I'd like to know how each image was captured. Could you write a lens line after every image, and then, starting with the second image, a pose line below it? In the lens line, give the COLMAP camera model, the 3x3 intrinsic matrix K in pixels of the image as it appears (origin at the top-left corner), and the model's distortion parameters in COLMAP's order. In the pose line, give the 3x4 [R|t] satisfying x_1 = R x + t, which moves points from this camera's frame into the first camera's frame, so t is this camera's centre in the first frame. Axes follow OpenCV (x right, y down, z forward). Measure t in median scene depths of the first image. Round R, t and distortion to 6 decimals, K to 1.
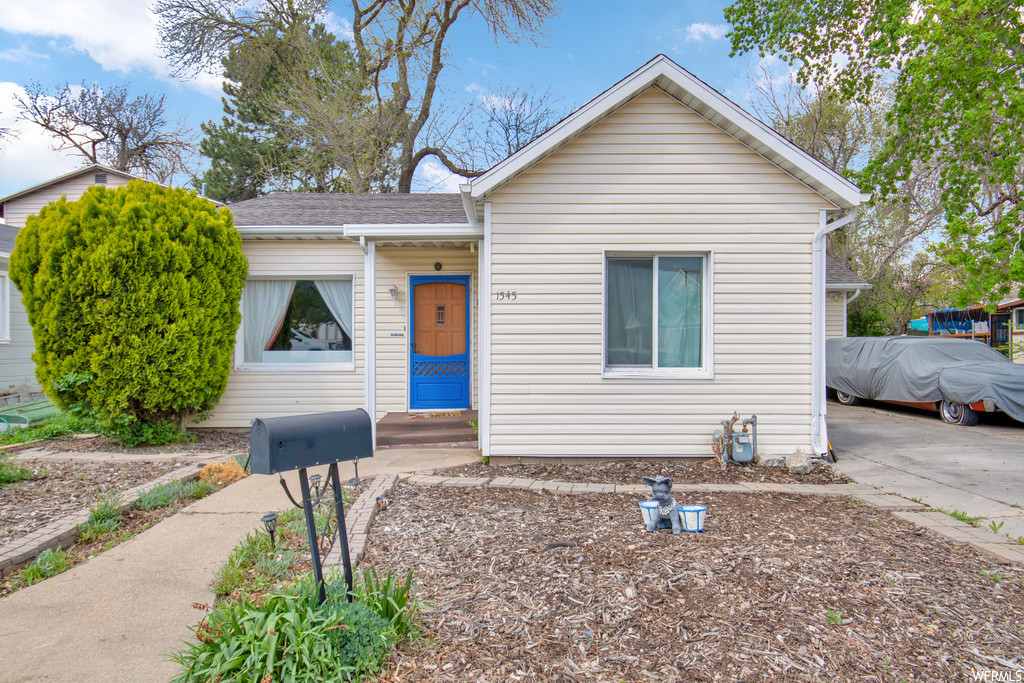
lens RADIAL K [[593.8, 0, 511.3], [0, 593.8, 346.8], [0, 0, 1]] dist [0.003215, -0.005392]
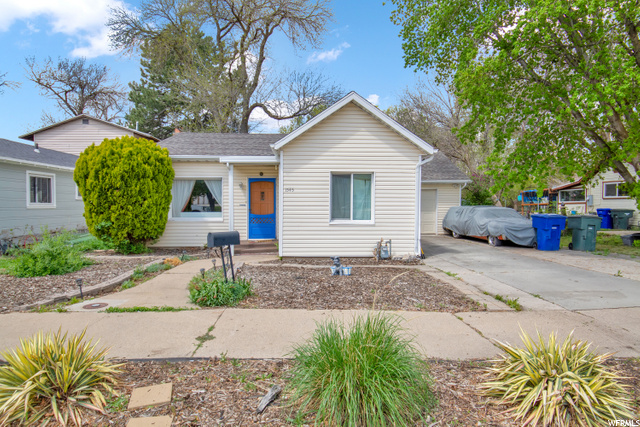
lens RADIAL K [[352.6, 0, 320.4], [0, 352.6, 218.5], [0, 0, 1]] dist [0.006820, -0.003922]
pose [[0.999329, 0.002753, 0.036533, 0.058051], [-0.003794, 0.999588, 0.028454, -0.010450], [-0.036440, -0.028574, 0.998927, -0.385769]]
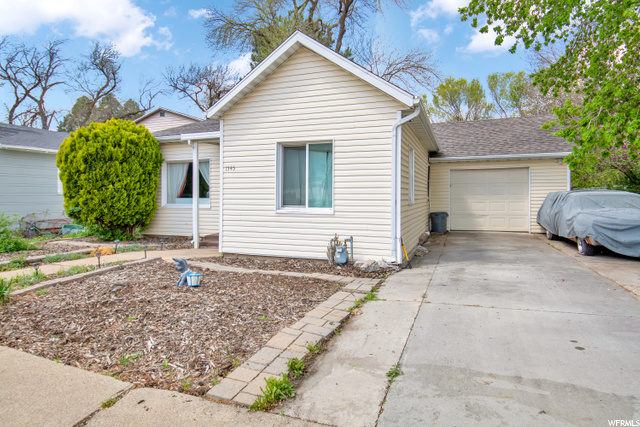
lens RADIAL K [[371.1, 0, 330.5], [0, 371.1, 198.3], [0, 0, 1]] dist [0.003215, -0.005392]
pose [[0.939999, 0.004319, -0.341150, 0.618521], [-0.004963, 0.999987, -0.001015, 0.007877], [0.341141, 0.002647, 0.940008, -0.003073]]
